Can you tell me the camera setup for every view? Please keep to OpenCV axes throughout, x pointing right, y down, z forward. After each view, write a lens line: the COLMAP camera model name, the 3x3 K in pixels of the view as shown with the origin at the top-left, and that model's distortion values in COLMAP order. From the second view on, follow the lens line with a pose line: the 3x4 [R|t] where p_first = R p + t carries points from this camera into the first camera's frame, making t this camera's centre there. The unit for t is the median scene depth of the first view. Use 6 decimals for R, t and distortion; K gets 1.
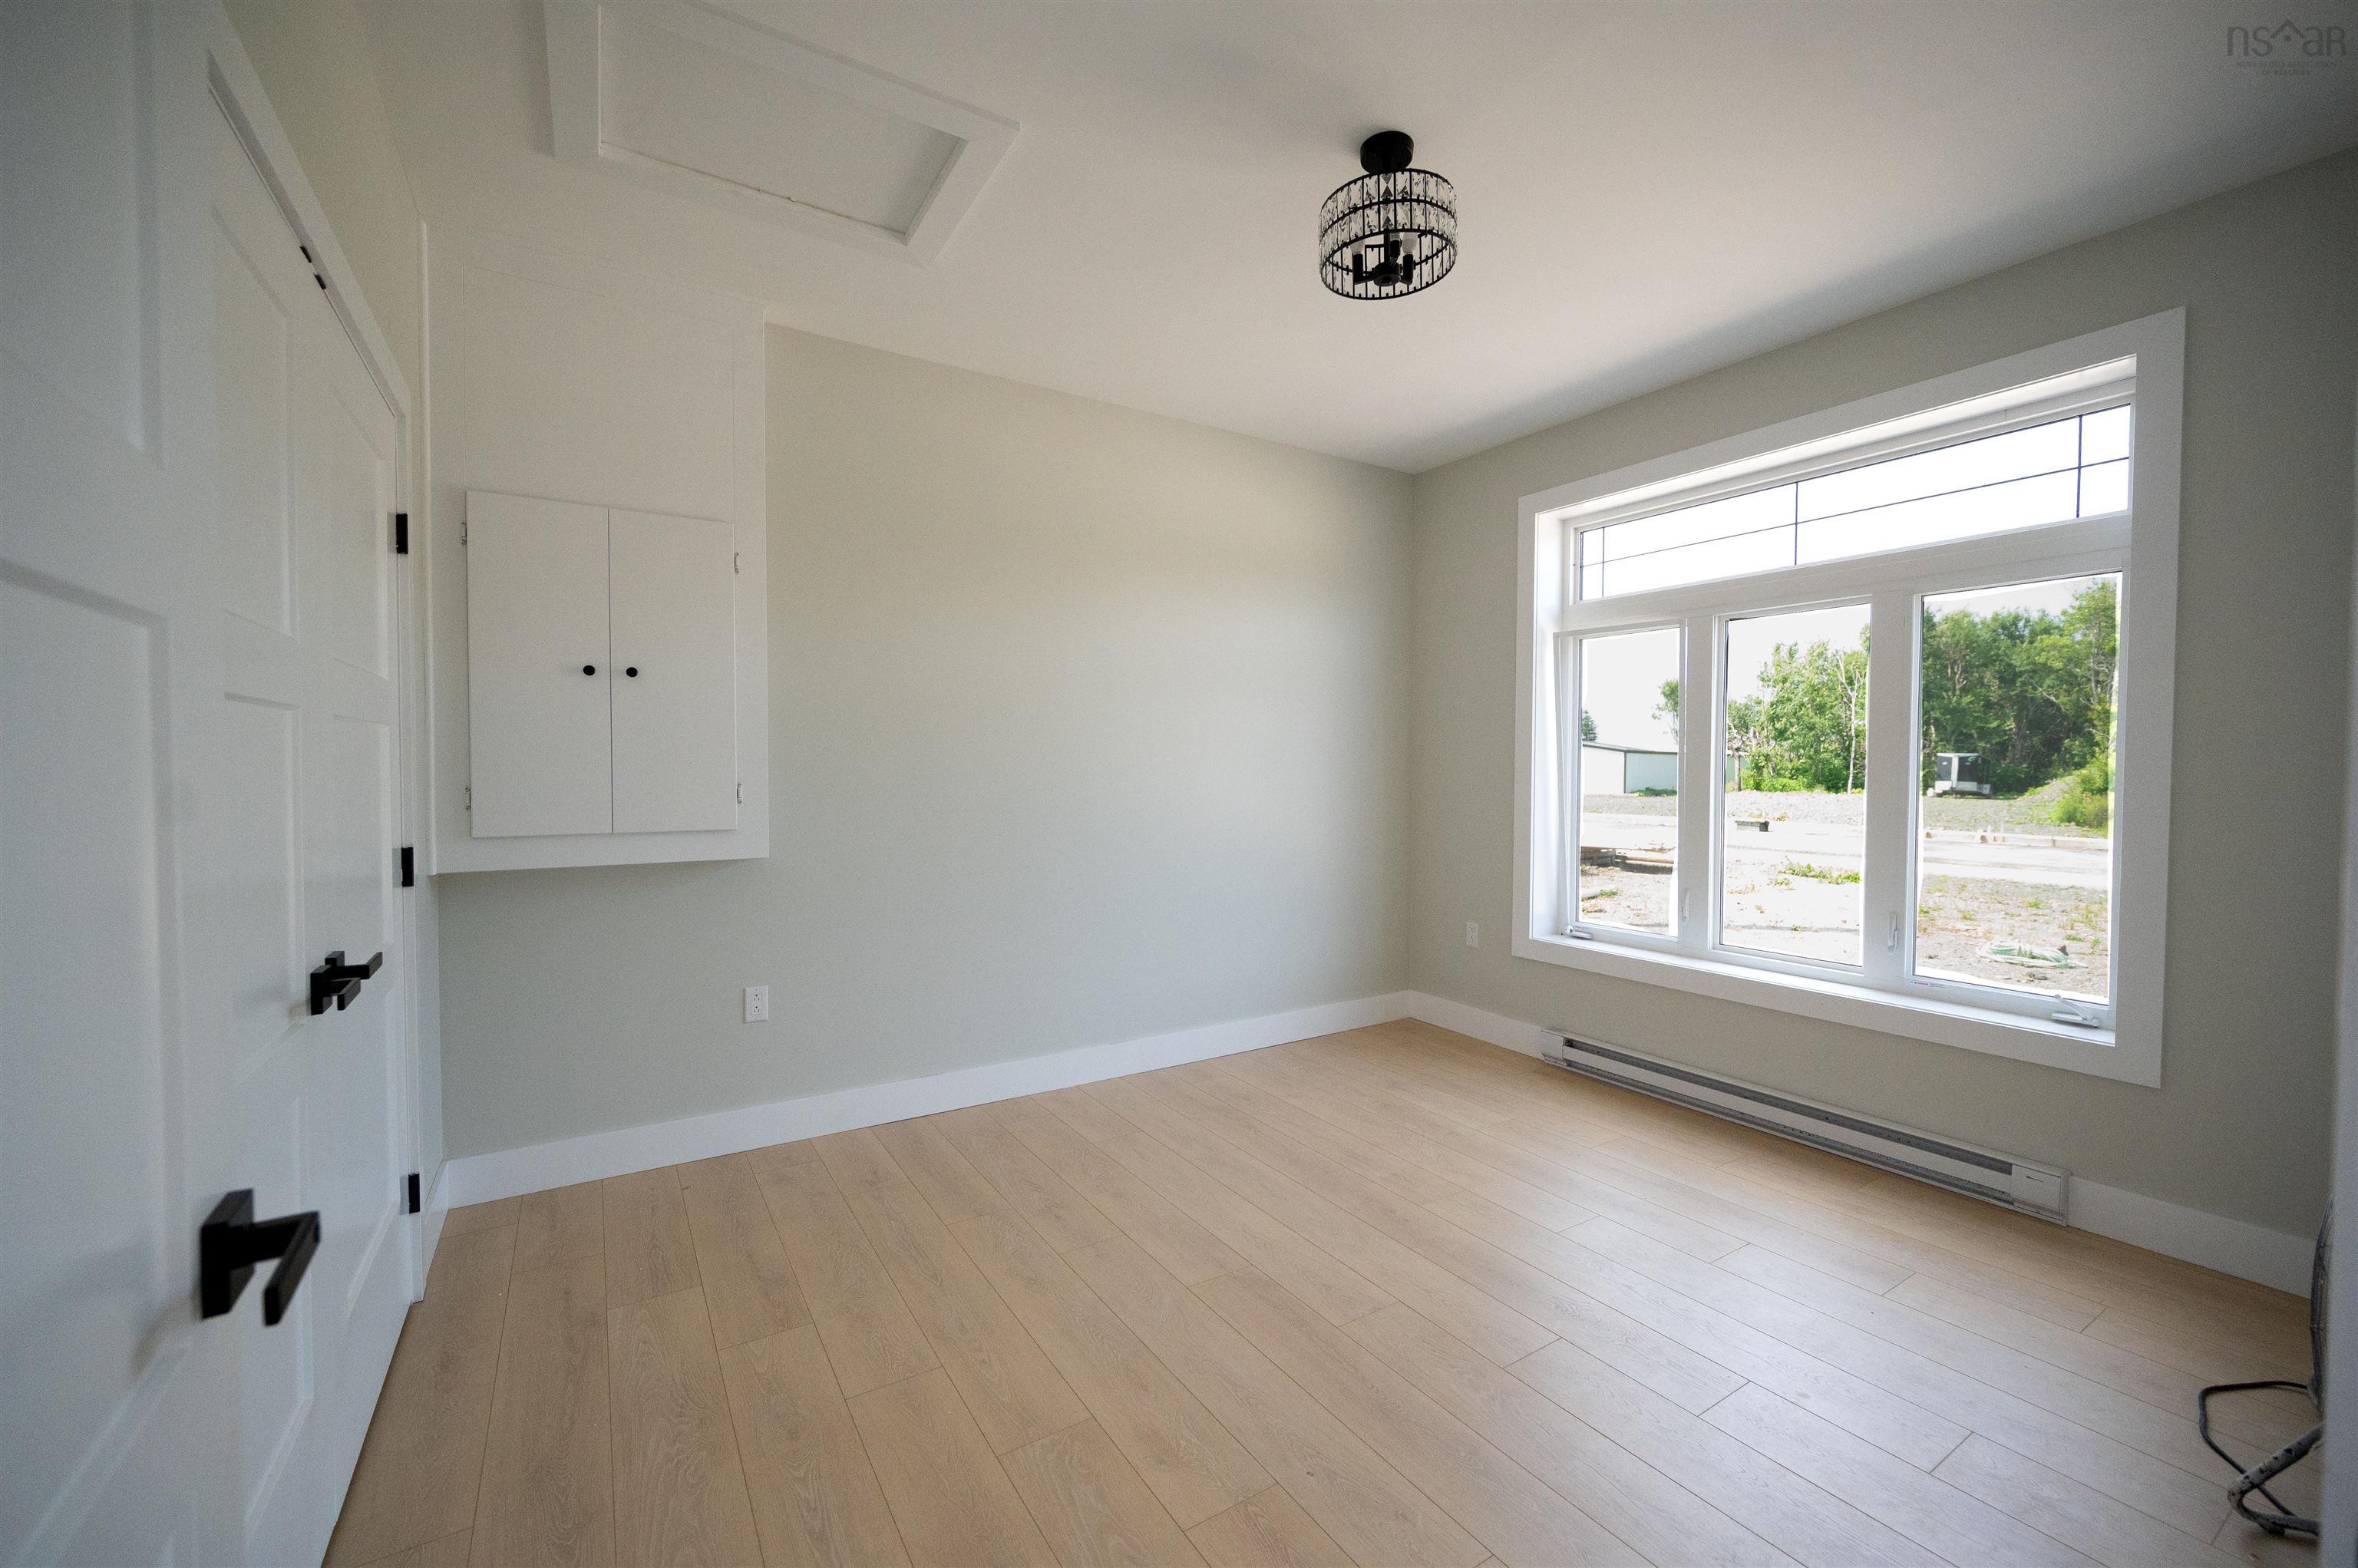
lens RADIAL K [[936.9, 0, 1178.7], [0, 936.9, 785.7], [0, 0, 1]] dist [-0.000968, -0.000080]
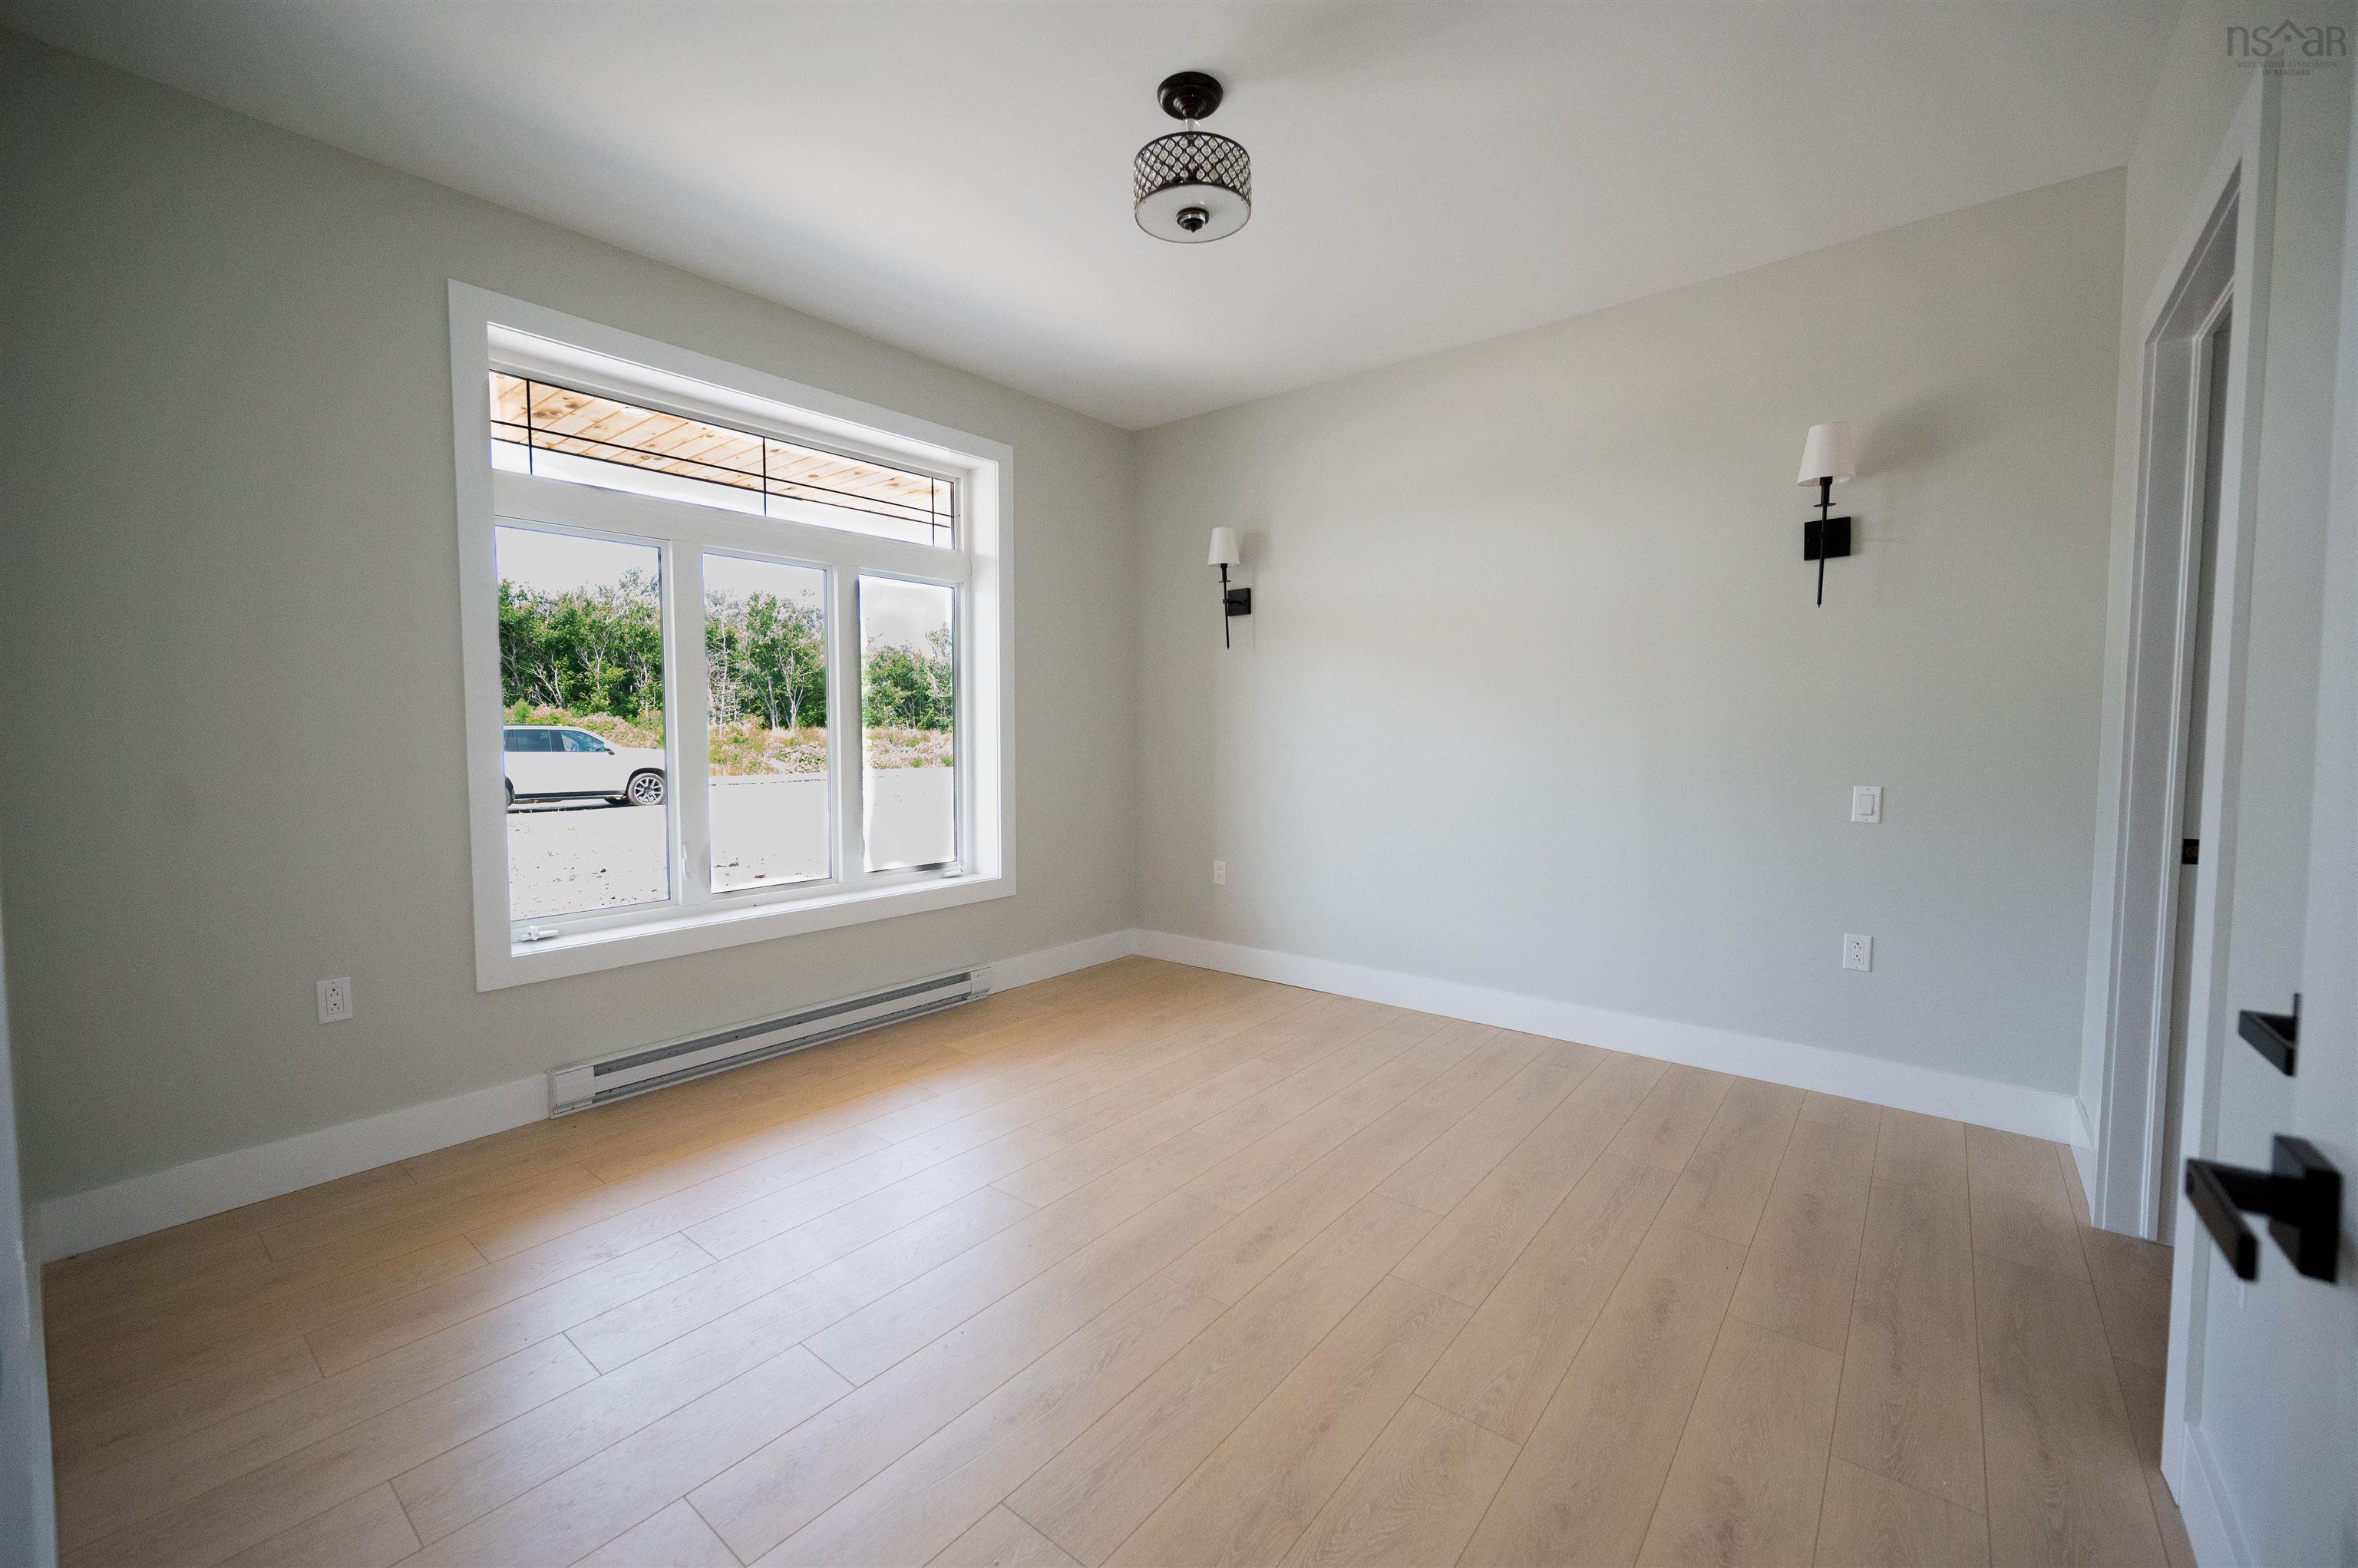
lens RADIAL K [[936.9, 0, 1178.5], [0, 936.9, 778.9], [0, 0, 1]] dist [-0.000968, -0.000080]
pose [[-0.330106, -0.056762, 0.942236, -0.506238], [0.012629, 0.997835, 0.064536, -0.006532], [-0.943859, 0.033203, -0.328675, 0.903543]]
